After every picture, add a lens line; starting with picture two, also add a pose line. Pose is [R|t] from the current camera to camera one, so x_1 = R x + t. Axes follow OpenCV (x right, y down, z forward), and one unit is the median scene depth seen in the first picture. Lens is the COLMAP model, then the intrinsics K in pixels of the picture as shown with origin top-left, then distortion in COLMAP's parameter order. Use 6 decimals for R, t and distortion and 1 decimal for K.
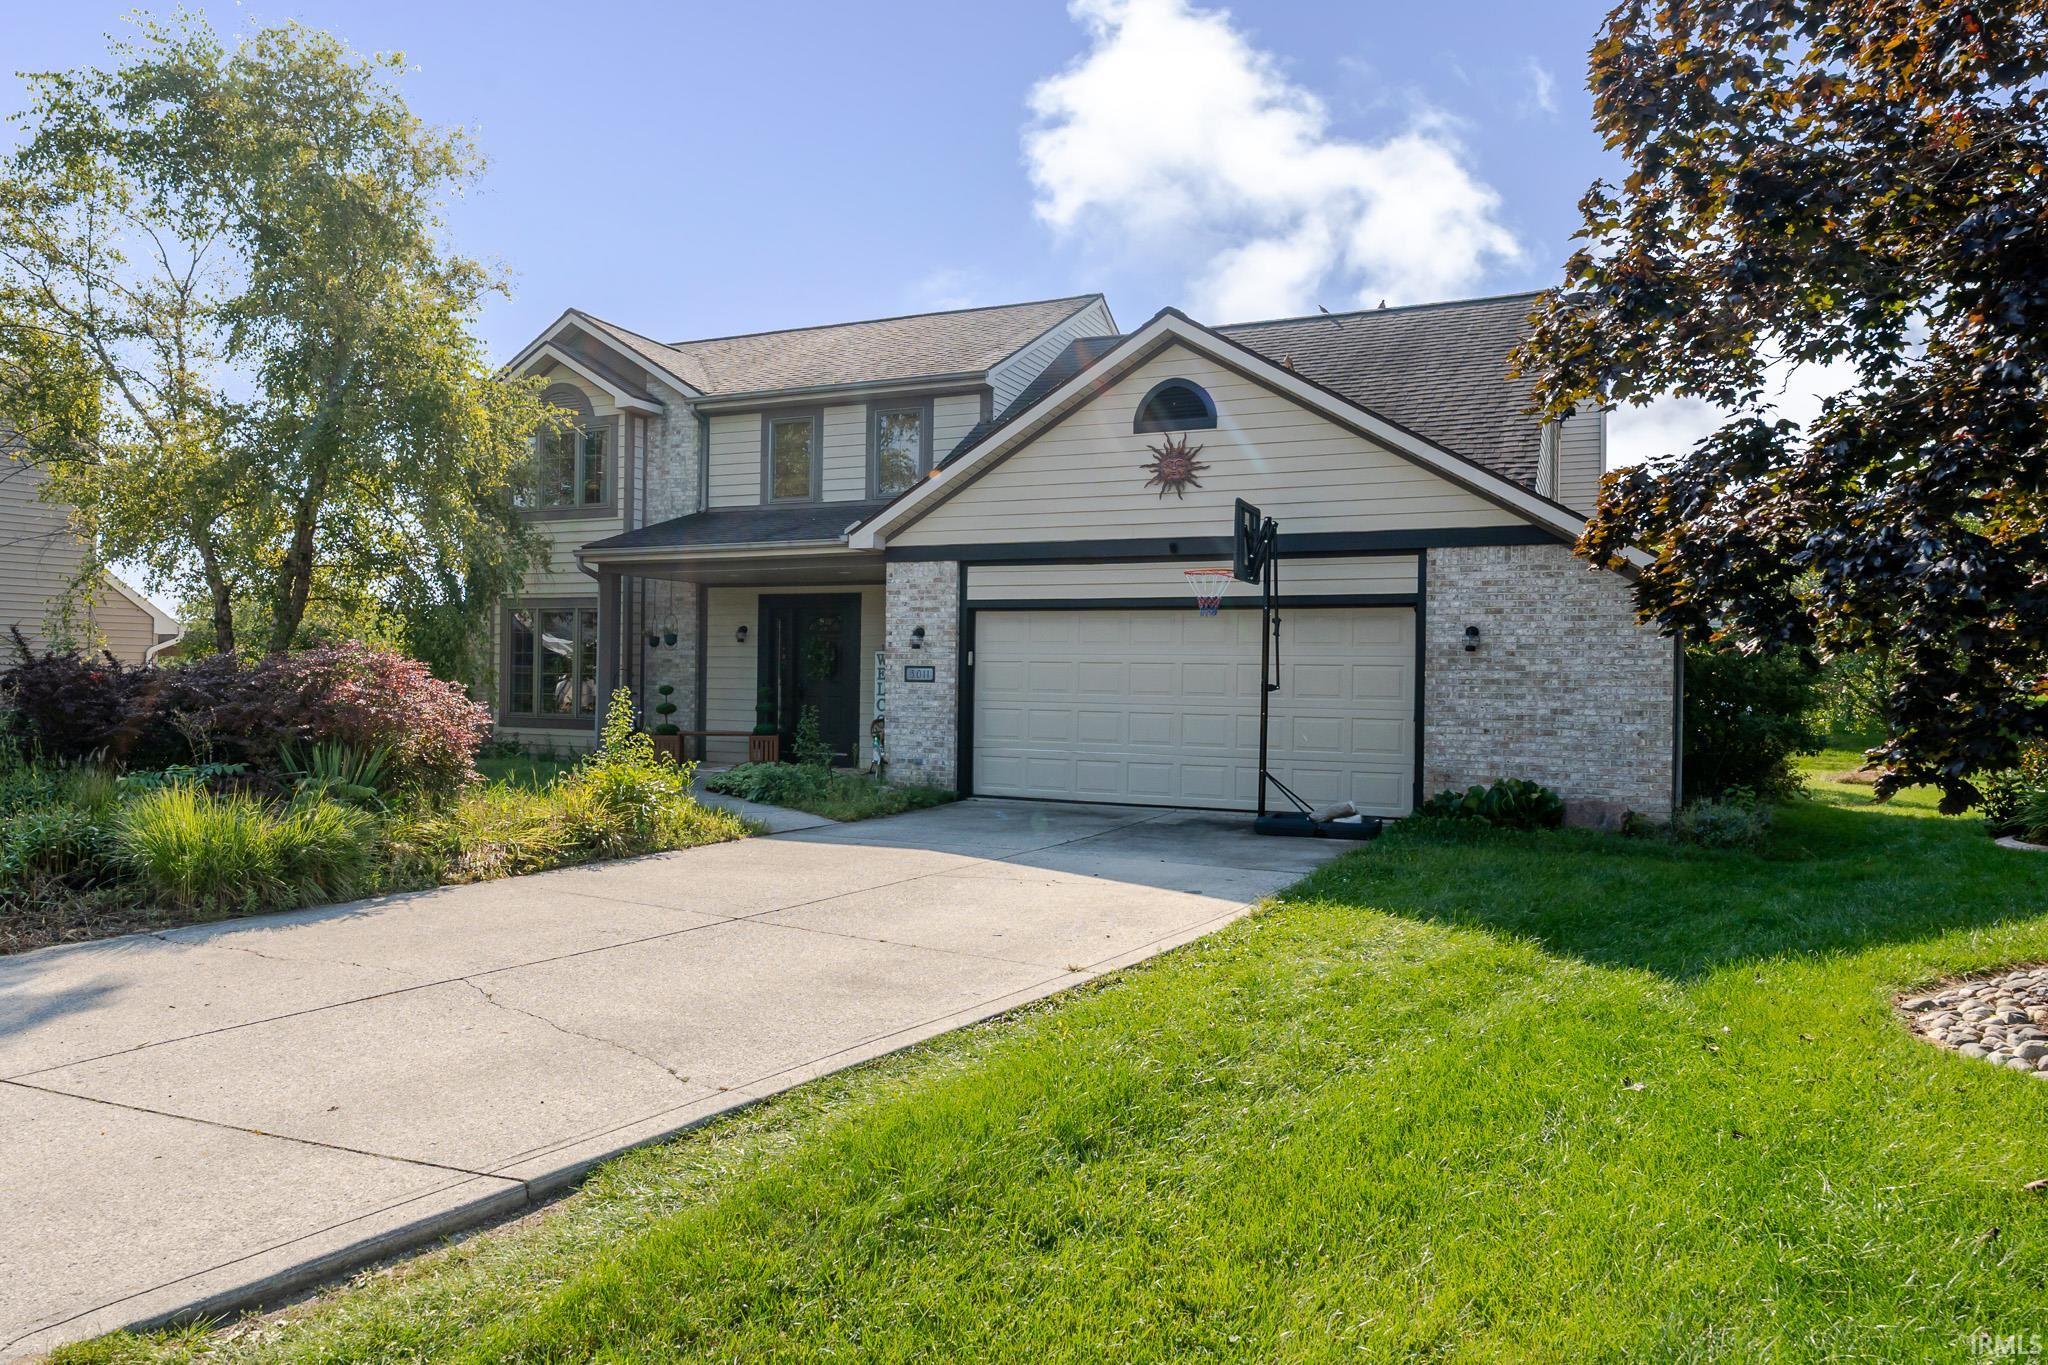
lens RADIAL K [[1278.1, 0, 1024.0], [0, 1278.1, 682.5], [0, 0, 1]] dist [0.000834, 0.000053]
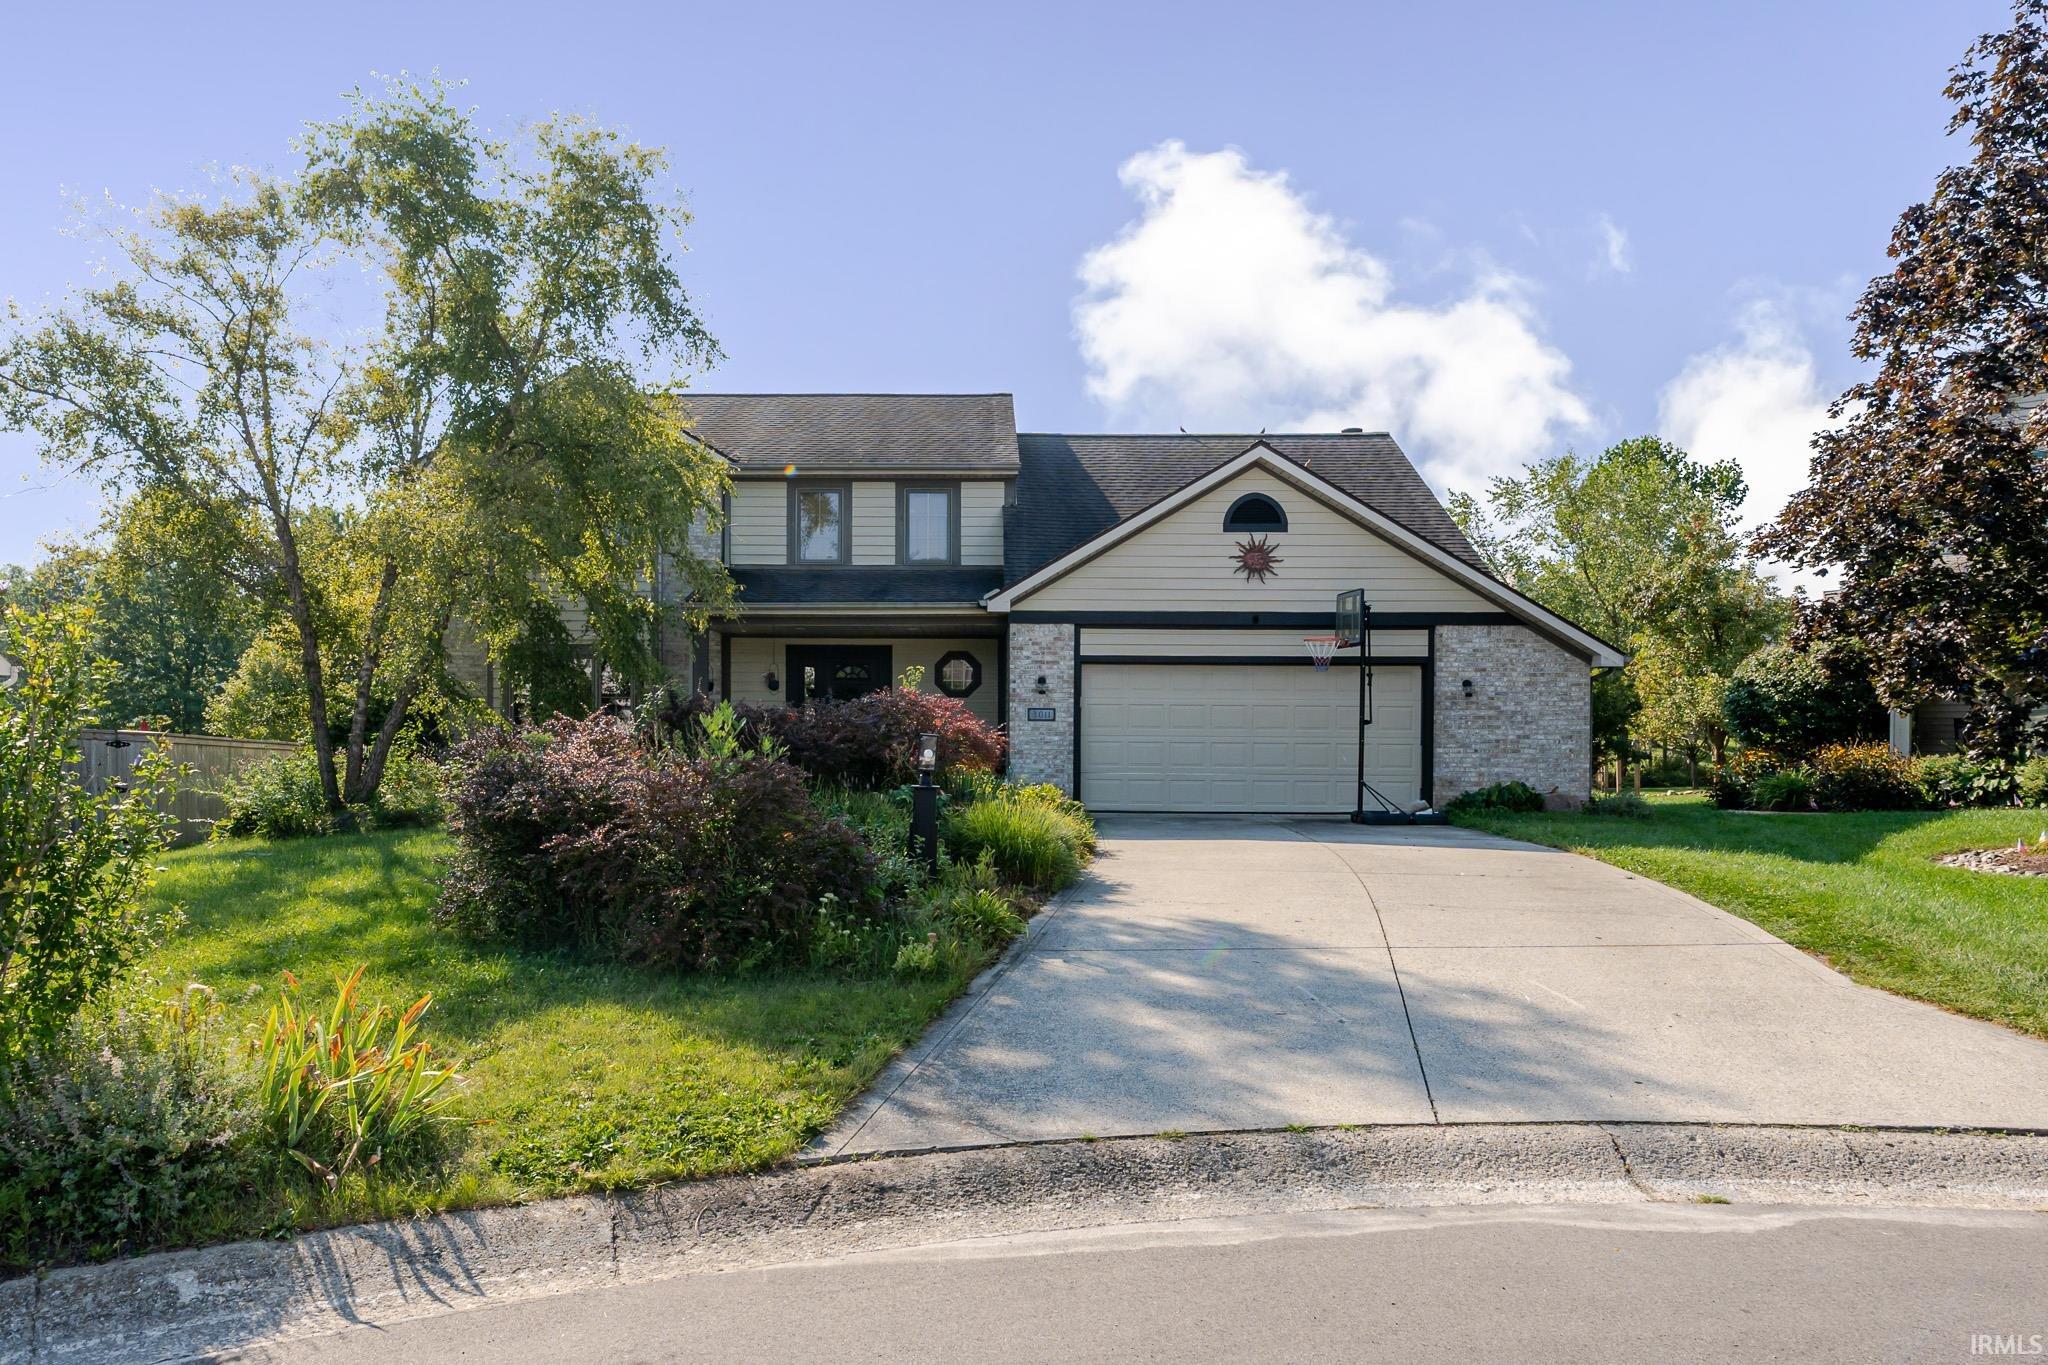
lens RADIAL K [[1263.5, 0, 1023.1], [0, 1263.5, 732.4], [0, 0, 1]] dist [0.000713, 0.000338]
pose [[0.921353, -0.007989, 0.388646, -0.618840], [0.007915, 0.999967, 0.001790, 0.008951], [-0.388647, 0.001427, 0.921385, -0.125286]]
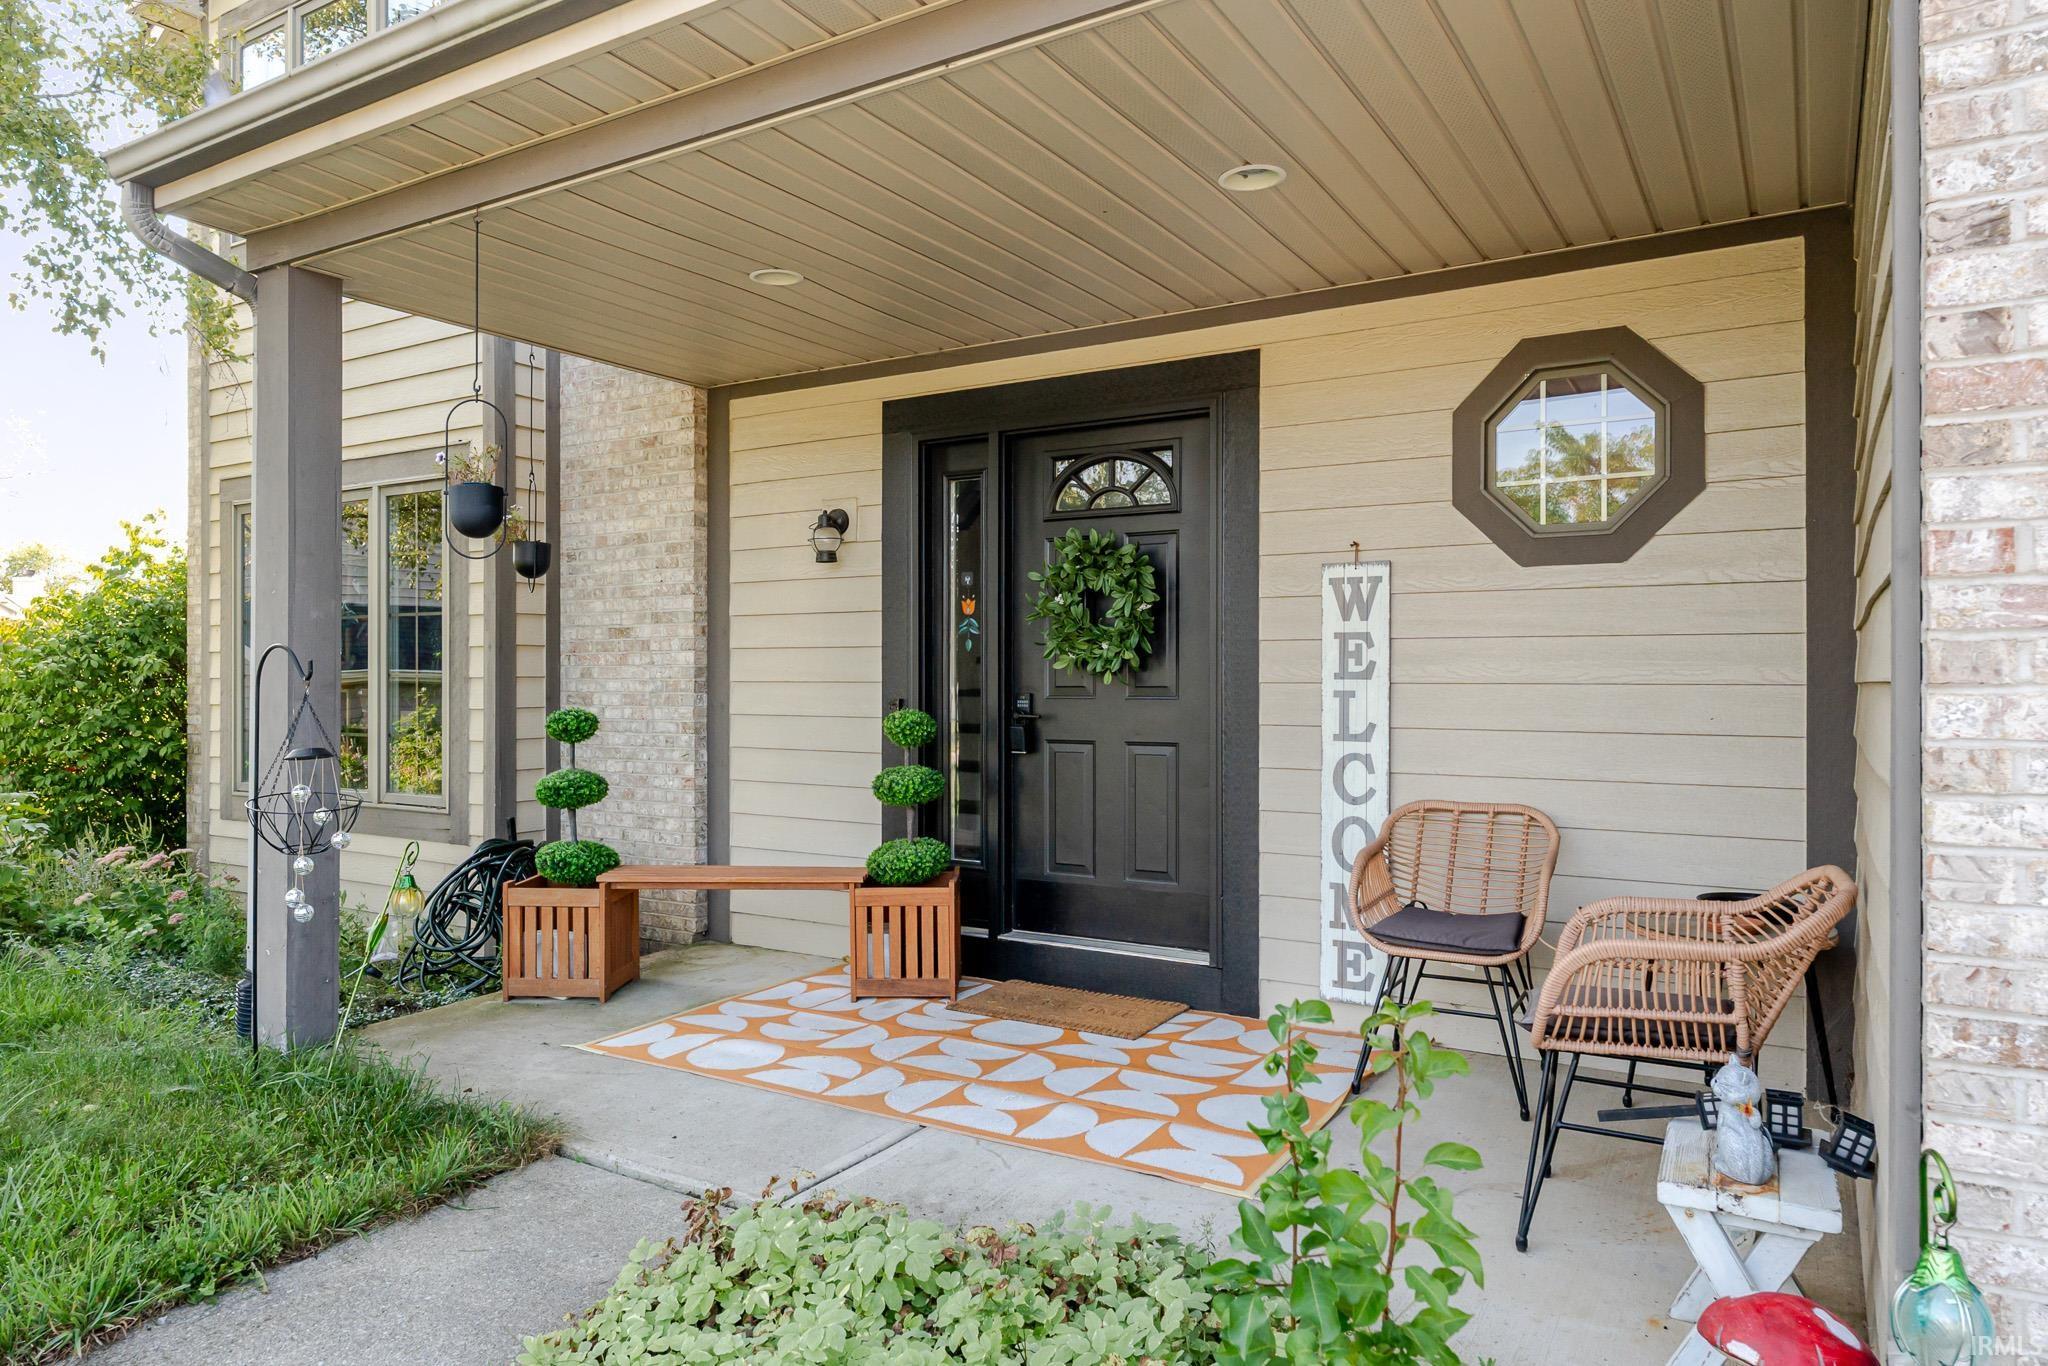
lens RADIAL K [[1278.1, 0, 1024.0], [0, 1278.1, 683.0], [0, 0, 1]] dist [0.000834, 0.000053]
pose [[0.991460, -0.012169, -0.129845, -0.189937], [0.011330, 0.999910, -0.007197, -0.000456], [0.129921, 0.005665, 0.991508, 0.981607]]
